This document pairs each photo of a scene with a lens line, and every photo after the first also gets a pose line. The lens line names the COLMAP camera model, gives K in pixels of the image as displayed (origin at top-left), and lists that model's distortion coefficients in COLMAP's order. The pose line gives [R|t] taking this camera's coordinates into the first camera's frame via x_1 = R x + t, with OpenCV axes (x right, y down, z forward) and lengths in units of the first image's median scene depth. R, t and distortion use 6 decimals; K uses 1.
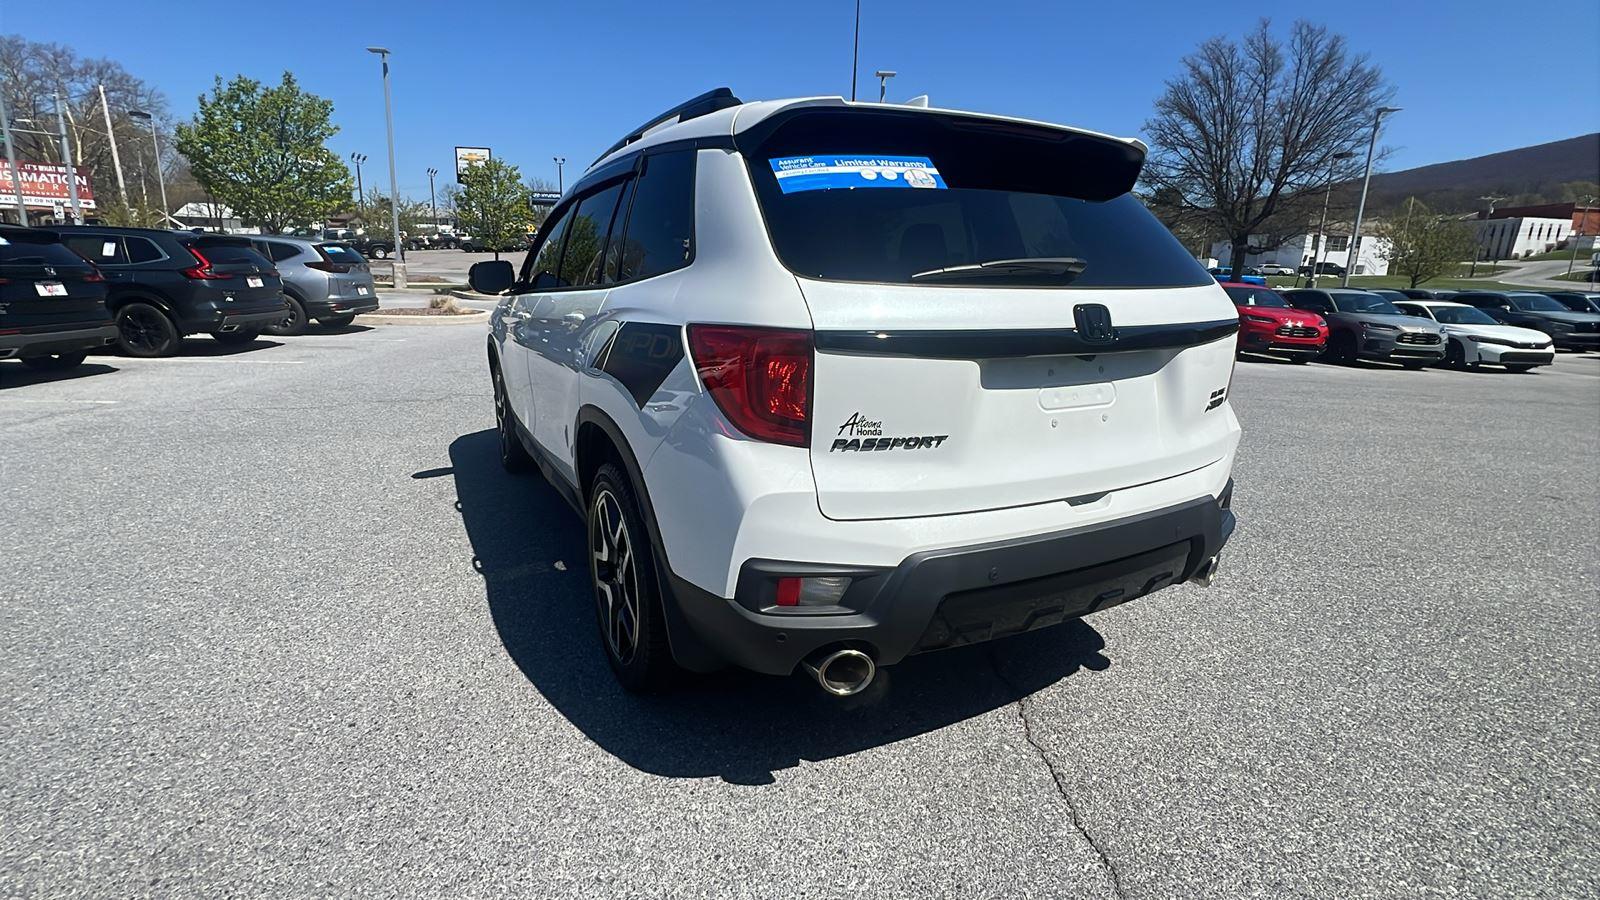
lens RADIAL K [[741.1, 0, 801.3], [0, 741.1, 446.2], [0, 0, 1]] dist [-0.001226, 0.000122]
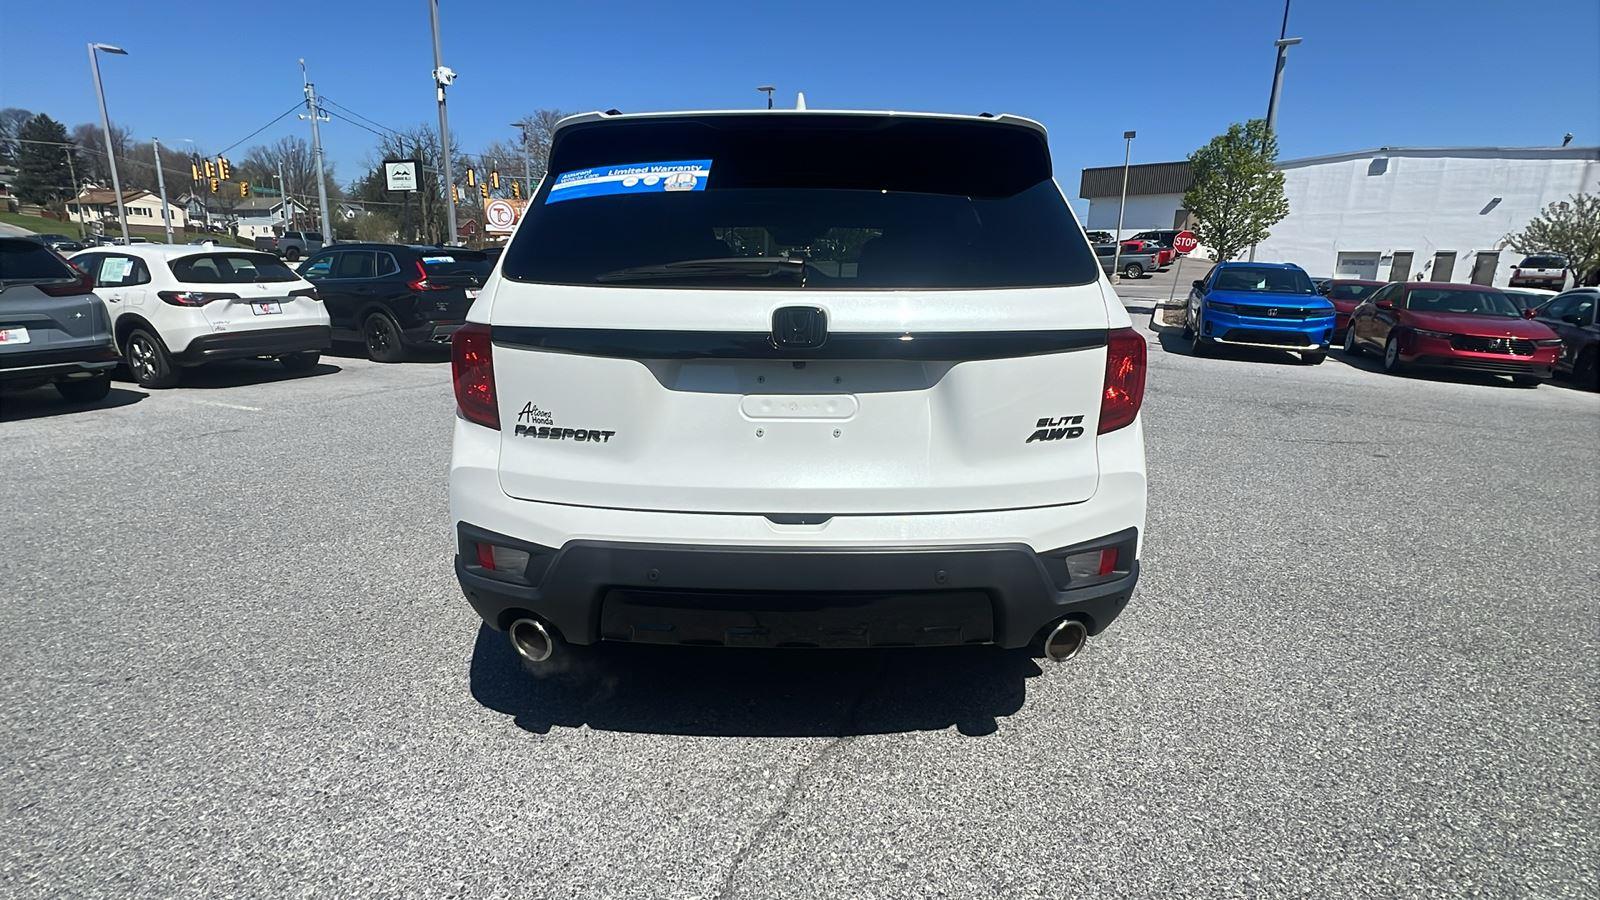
lens RADIAL K [[741.1, 0, 796.3], [0, 741.1, 447.3], [0, 0, 1]] dist [-0.001226, 0.000122]
pose [[0.881545, 0.098907, -0.461623, 0.818363], [-0.102556, 0.994578, 0.017251, -0.033322], [0.460826, 0.032134, 0.886908, 0.186372]]
